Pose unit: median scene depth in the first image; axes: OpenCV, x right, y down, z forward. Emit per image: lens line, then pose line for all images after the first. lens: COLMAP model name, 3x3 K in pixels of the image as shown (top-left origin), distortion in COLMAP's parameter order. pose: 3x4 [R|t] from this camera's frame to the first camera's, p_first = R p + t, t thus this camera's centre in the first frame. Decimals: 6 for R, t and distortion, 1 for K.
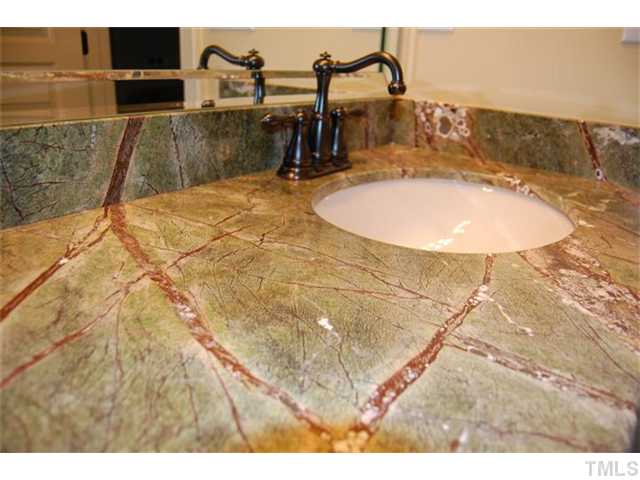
lens RADIAL K [[499.2, 0, 319.2], [0, 499.2, 238.9], [0, 0, 1]] dist [-0.074080, -0.003280]
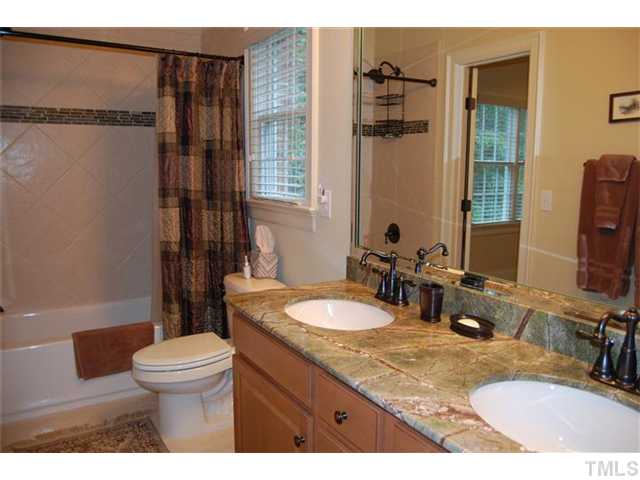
lens RADIAL K [[499.2, 0, 320.0], [0, 499.2, 239.0], [0, 0, 1]] dist [-0.074080, -0.003280]
pose [[-0.382982, 0.082026, -0.920107, 2.574322], [-0.338426, 0.914339, 0.222377, -0.881281], [0.859531, 0.396554, -0.322416, 0.921878]]
